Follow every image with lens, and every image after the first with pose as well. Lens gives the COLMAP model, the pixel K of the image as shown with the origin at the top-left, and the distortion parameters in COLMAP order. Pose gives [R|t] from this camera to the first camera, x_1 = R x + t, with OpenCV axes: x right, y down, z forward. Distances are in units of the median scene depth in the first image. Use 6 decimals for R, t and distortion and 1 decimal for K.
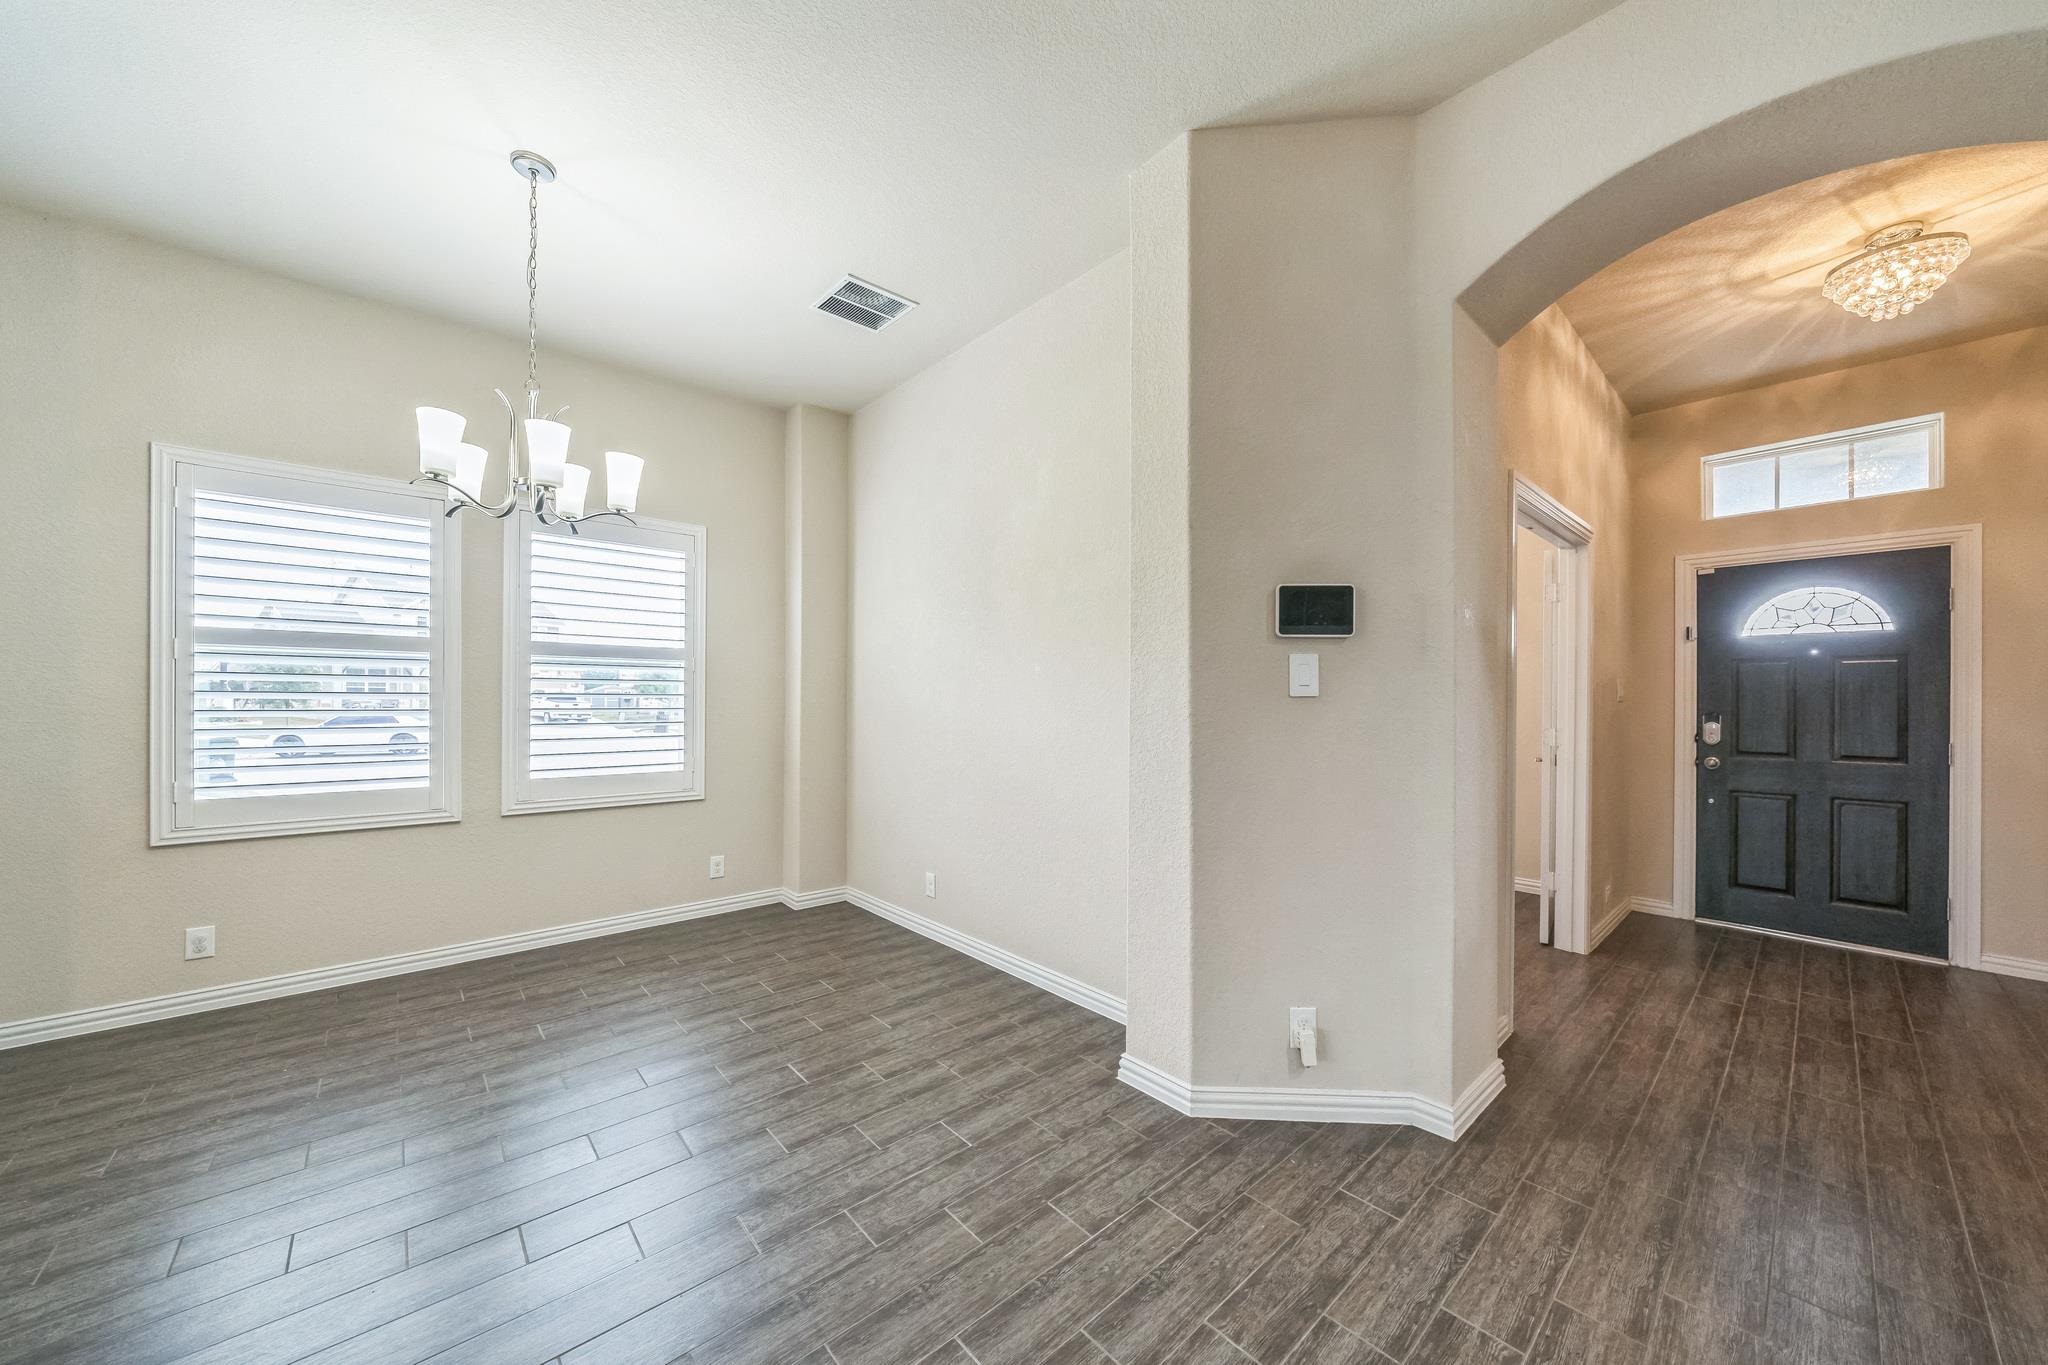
lens RADIAL K [[714.0, 0, 1012.8], [0, 714.0, 699.3], [0, 0, 1]] dist [-0.007117, 0.000918]
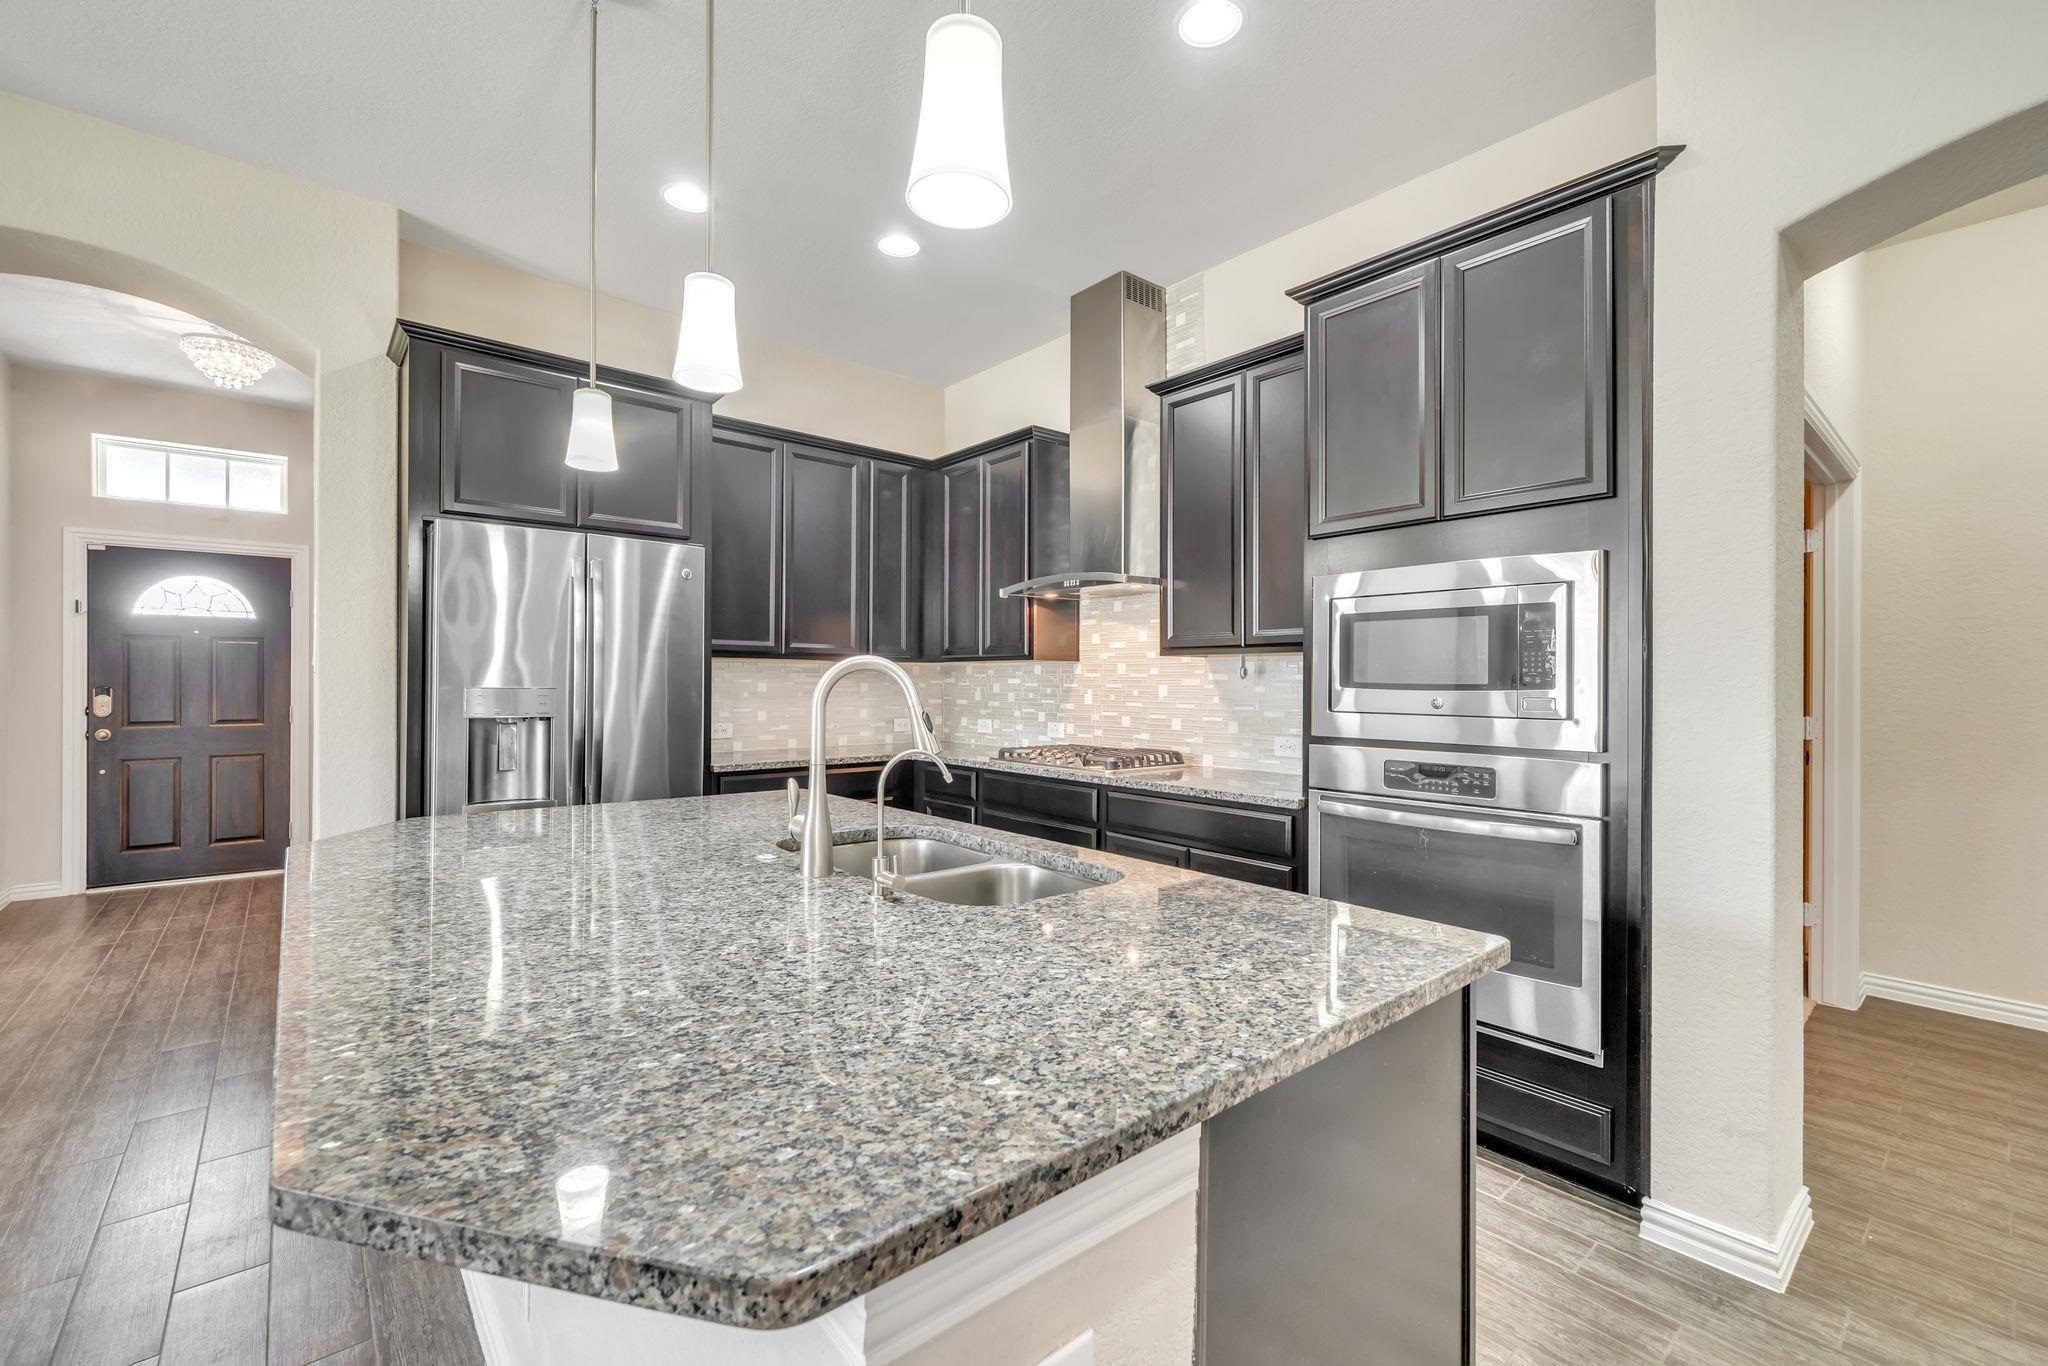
lens RADIAL K [[851.6, 0, 1024.1], [0, 851.6, 677.8], [0, 0, 1]] dist [-0.002142, -0.000072]
pose [[0.007006, -0.005148, 0.999962, -0.239594], [-0.002241, 0.999984, 0.005163, -0.002712], [-0.999973, -0.002277, 0.006994, -0.349006]]
